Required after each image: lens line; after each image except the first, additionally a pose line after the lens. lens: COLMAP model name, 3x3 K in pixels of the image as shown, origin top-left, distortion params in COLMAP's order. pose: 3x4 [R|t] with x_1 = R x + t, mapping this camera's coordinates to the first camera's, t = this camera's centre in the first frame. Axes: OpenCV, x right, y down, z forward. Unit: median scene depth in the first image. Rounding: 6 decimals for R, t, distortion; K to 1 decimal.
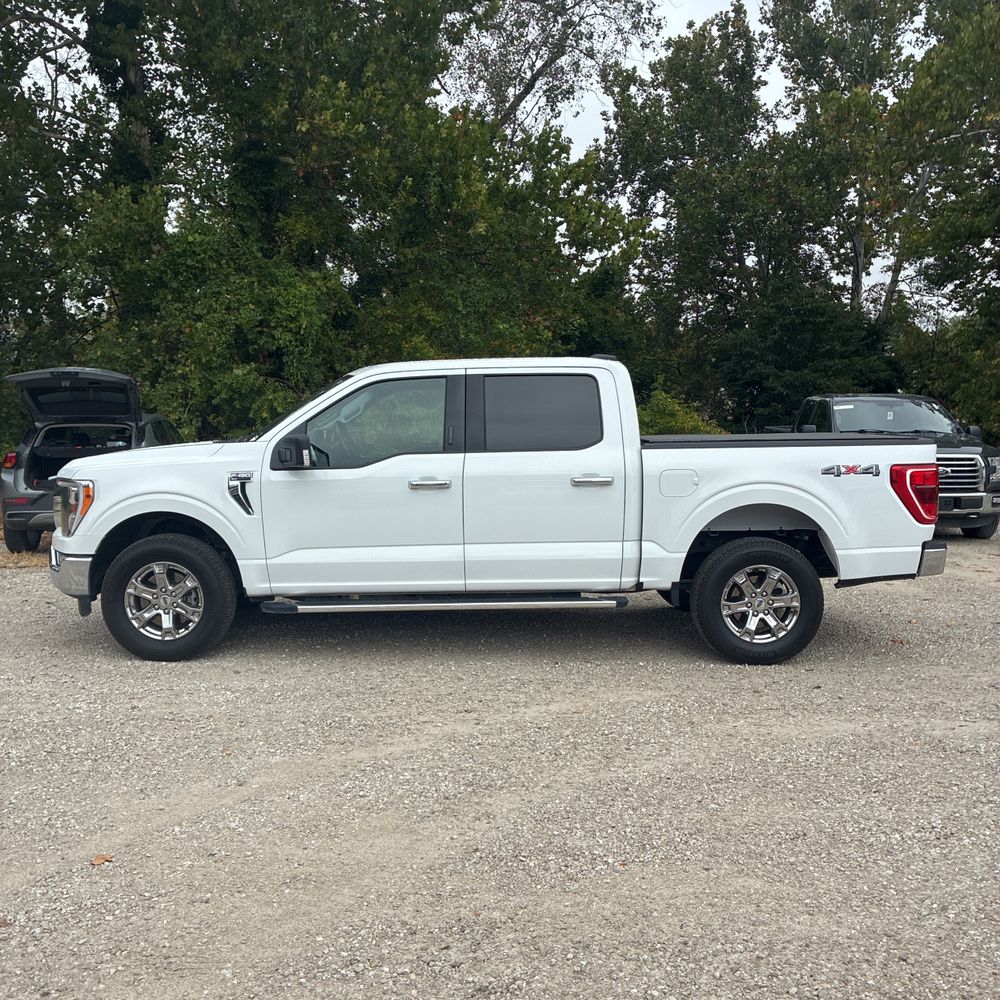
lens RADIAL K [[987.0, 0, 500.0], [0, 987.0, 500.0], [0, 0, 1]] dist [0.005387, -0.015703]
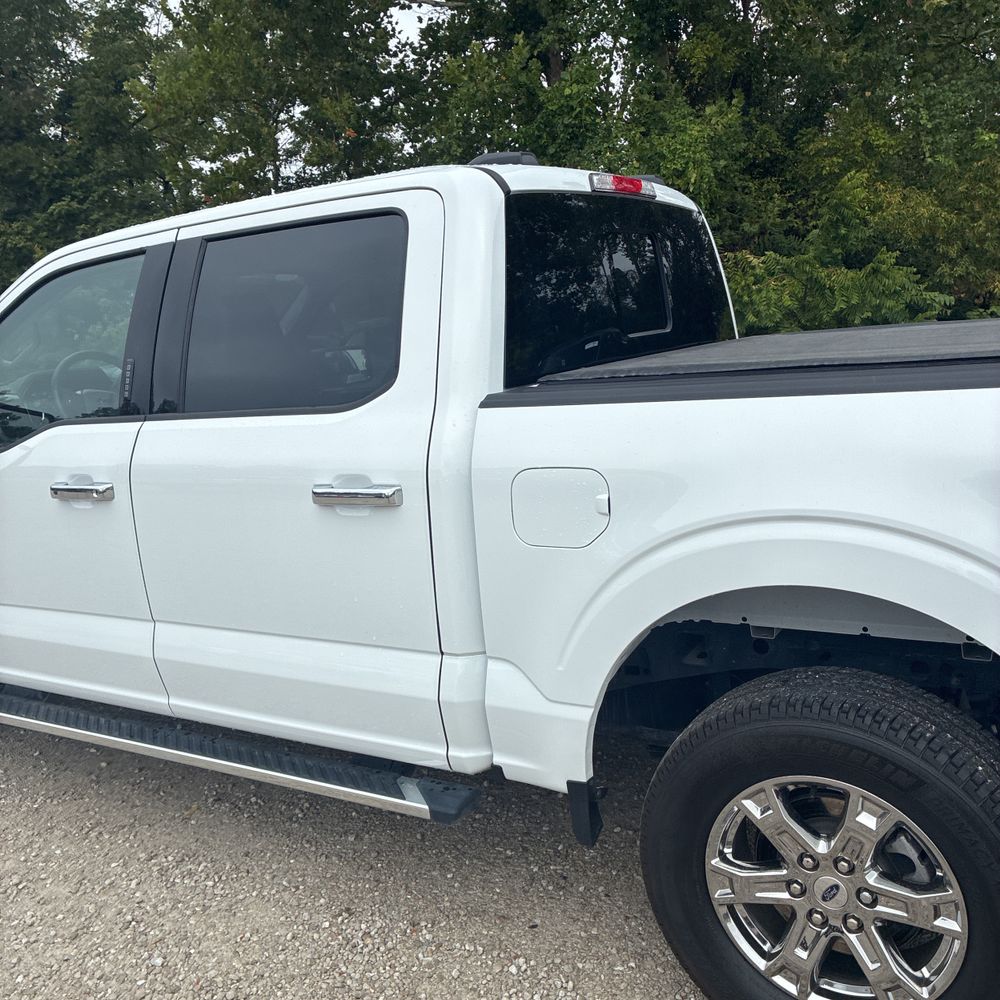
lens RADIAL K [[1030.6, 0, 499.5], [0, 1030.6, 465.2], [0, 0, 1]] dist [0.018918, 0.020878]
pose [[0.848499, 0.016809, -0.528931, 0.298522], [0.027542, 0.996738, 0.075857, -0.049997], [0.528480, -0.078932, 0.845268, 0.585237]]
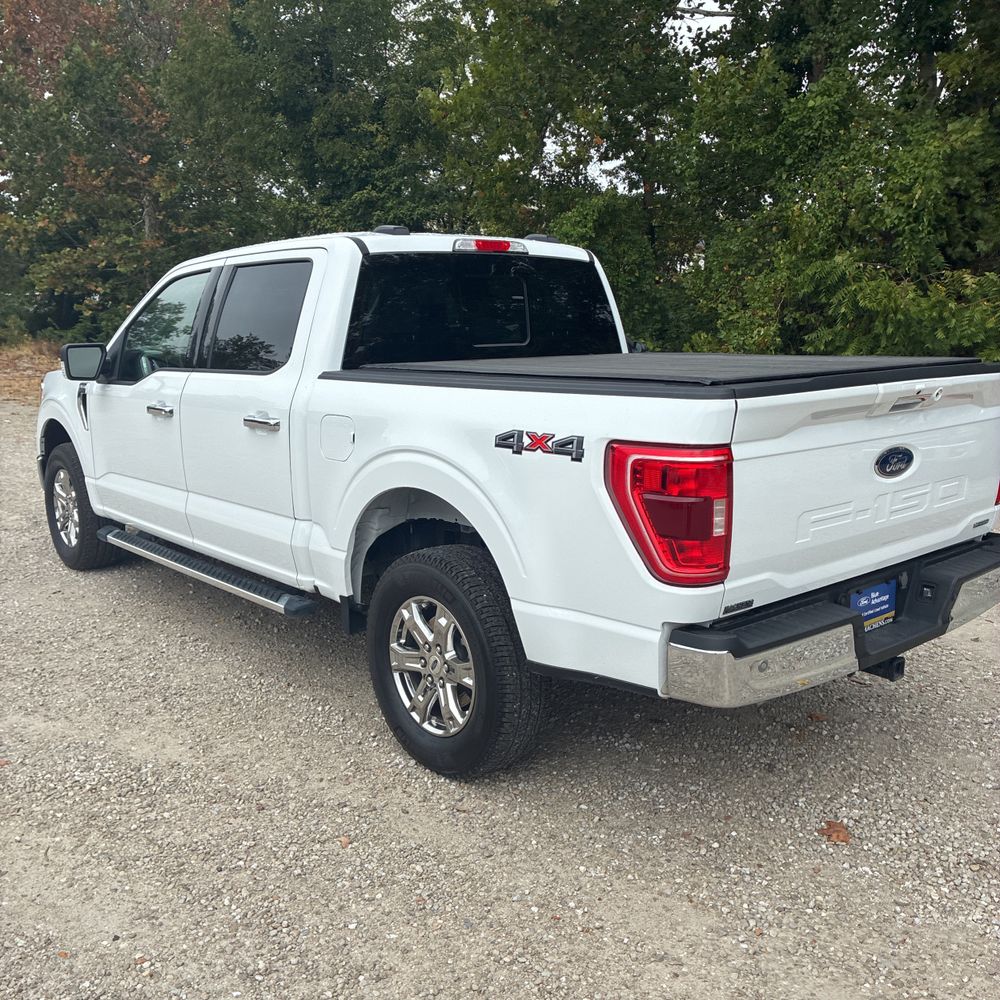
lens RADIAL K [[1030.1, 0, 489.9], [0, 1030.1, 465.2], [0, 0, 1]] dist [0.036435, 0.030667]
pose [[0.652209, 0.112121, -0.749701, 0.611561], [-0.063667, 0.993609, 0.093211, -0.055131], [0.755361, -0.013062, 0.655179, 0.555079]]
